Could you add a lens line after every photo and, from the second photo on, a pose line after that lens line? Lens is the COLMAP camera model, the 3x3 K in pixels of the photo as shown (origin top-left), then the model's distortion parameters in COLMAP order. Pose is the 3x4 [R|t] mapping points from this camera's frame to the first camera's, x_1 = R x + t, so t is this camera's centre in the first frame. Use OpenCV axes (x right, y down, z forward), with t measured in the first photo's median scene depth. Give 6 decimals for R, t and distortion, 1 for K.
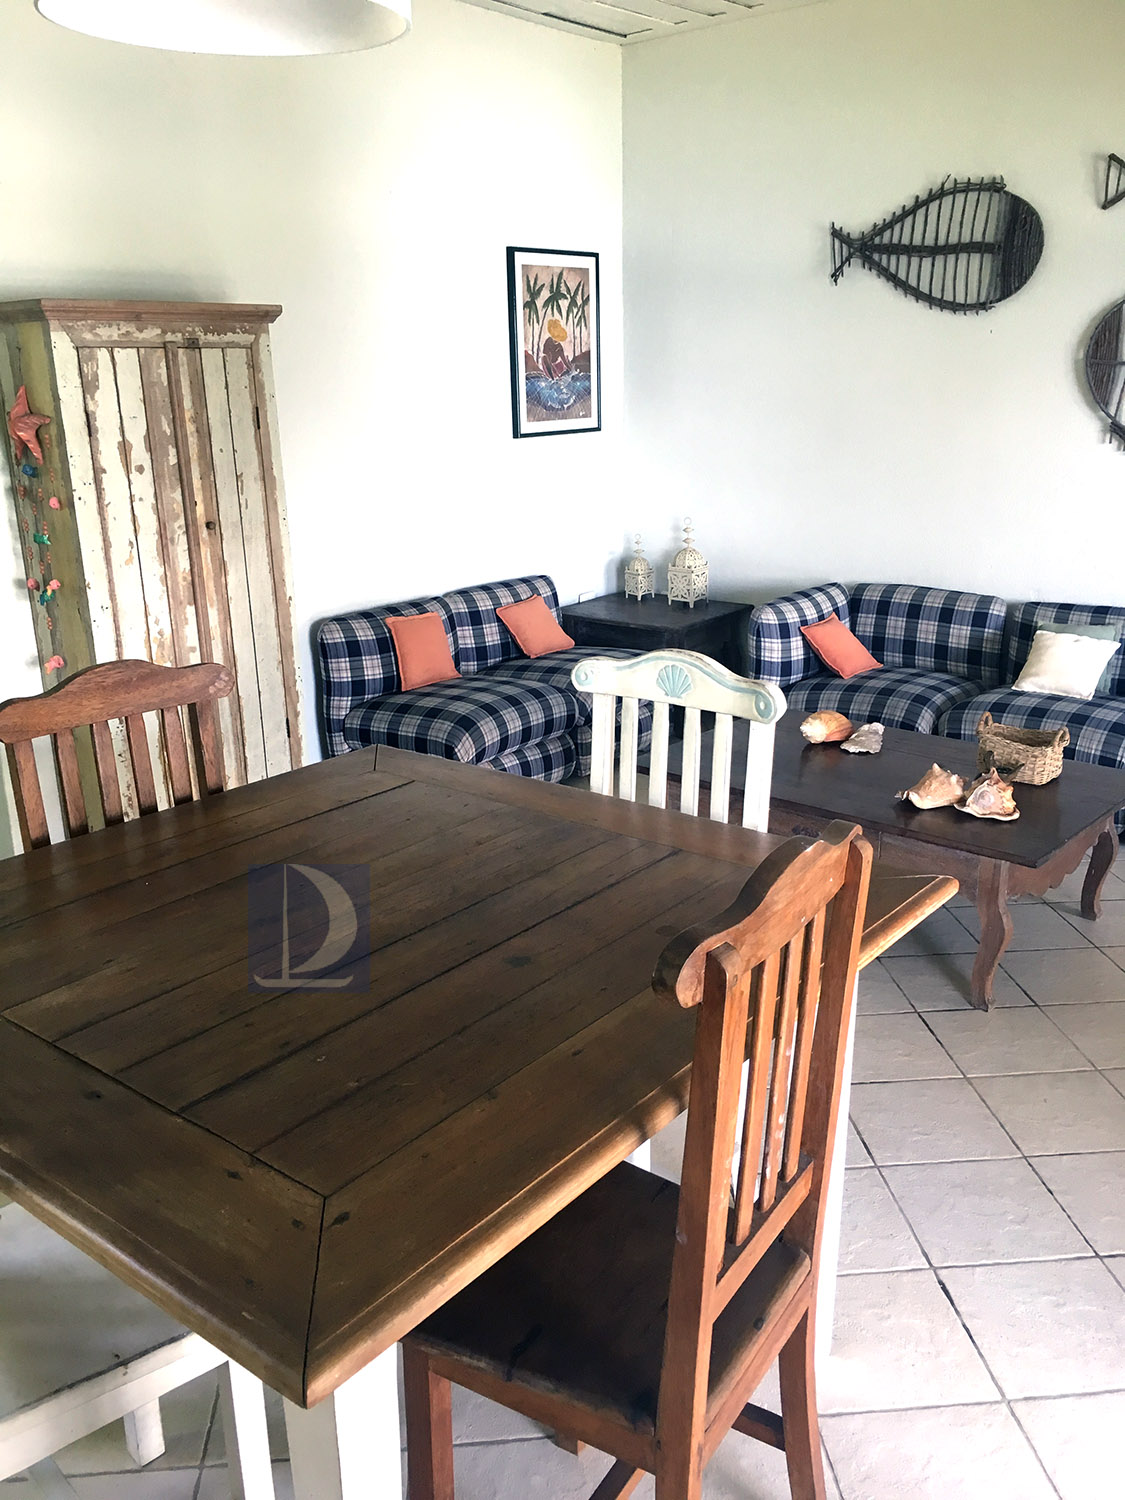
lens RADIAL K [[1257.9, 0, 568.2], [0, 1257.9, 752.2], [0, 0, 1]] dist [0.016493, -0.007311]
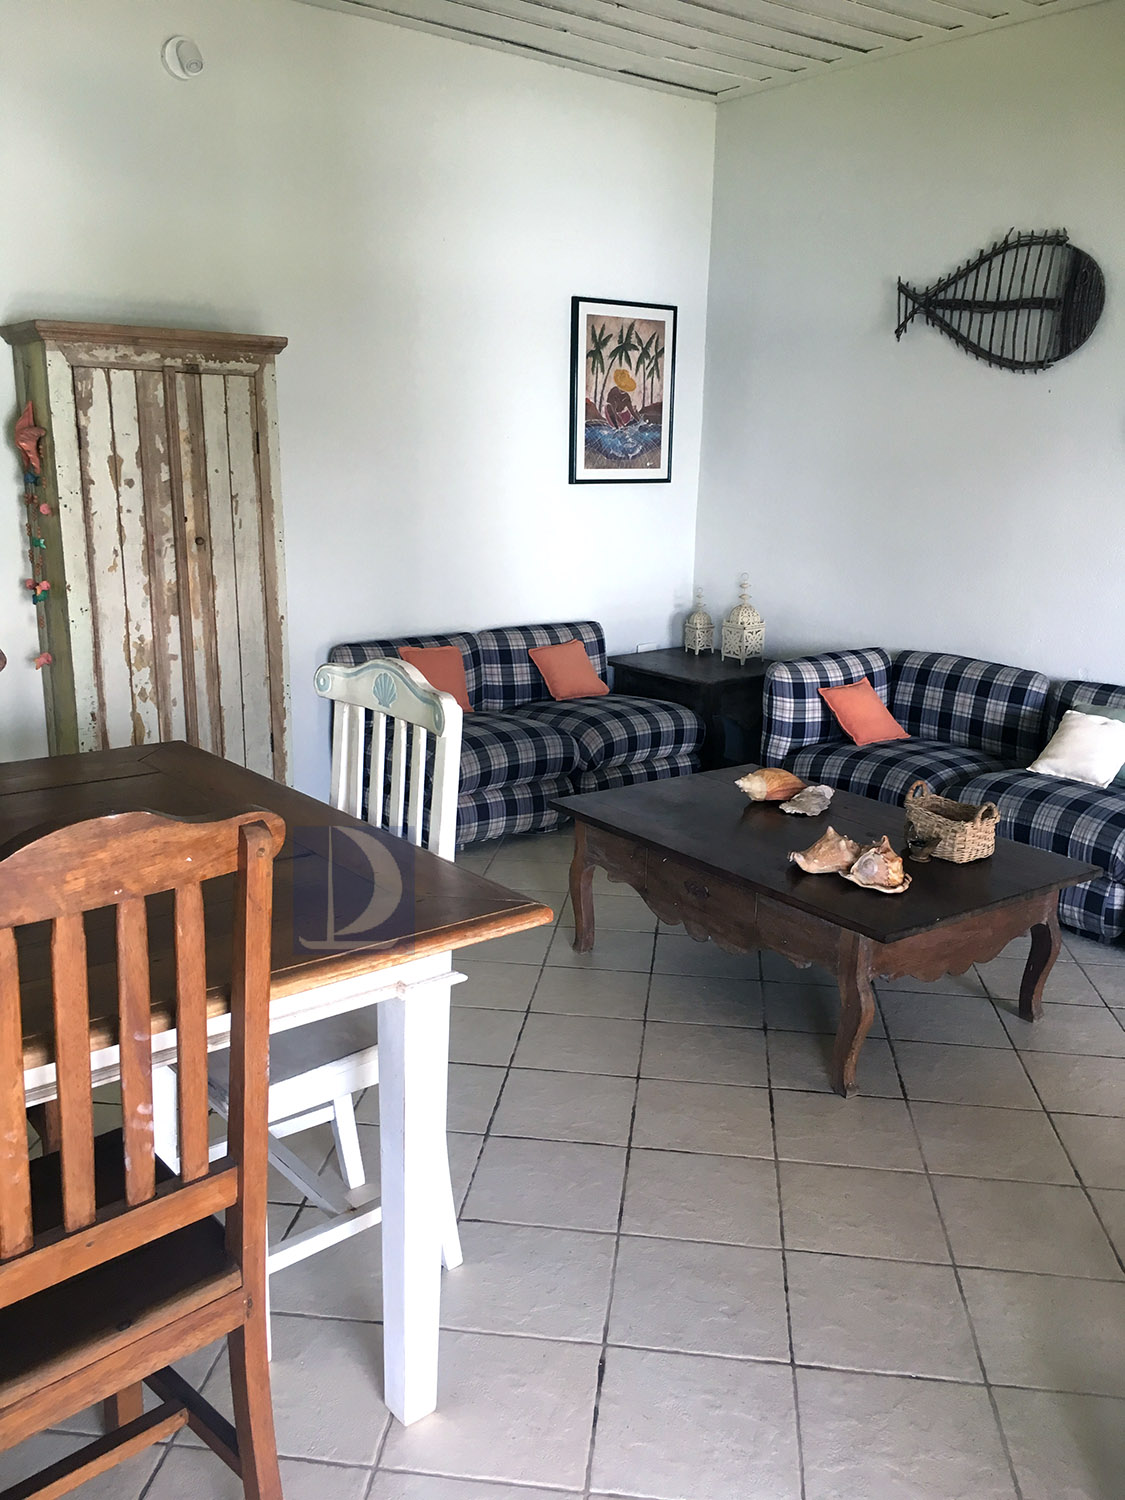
lens RADIAL K [[1257.9, 0, 569.0], [0, 1257.9, 753.1], [0, 0, 1]] dist [0.016493, -0.007311]
pose [[0.978537, 0.086375, -0.187097, 0.186692], [-0.096138, 0.994407, -0.043737, 0.009989], [0.182273, 0.060786, 0.981367, 0.029615]]
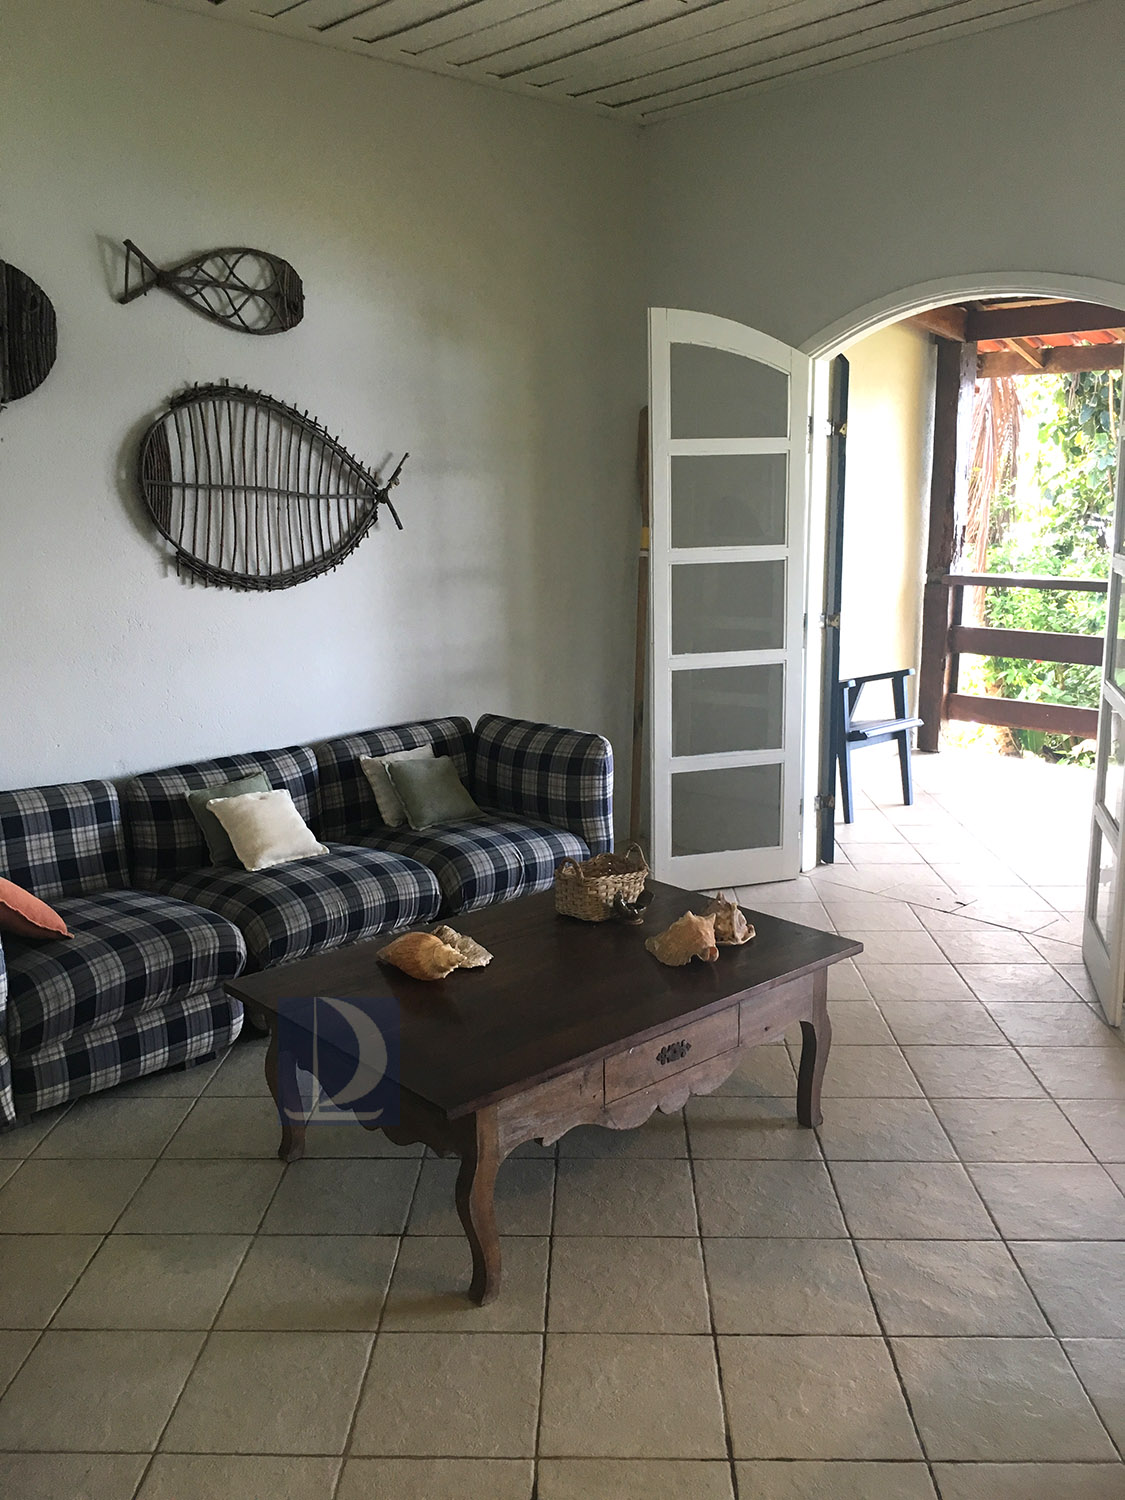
lens RADIAL K [[1257.9, 0, 555.4], [0, 1257.9, 744.9], [0, 0, 1]] dist [0.016493, -0.007311]
pose [[0.129155, -0.178947, 0.975345, -0.380506], [0.299320, 0.944740, 0.133696, -0.168775], [-0.945371, 0.274673, 0.175581, 0.621015]]
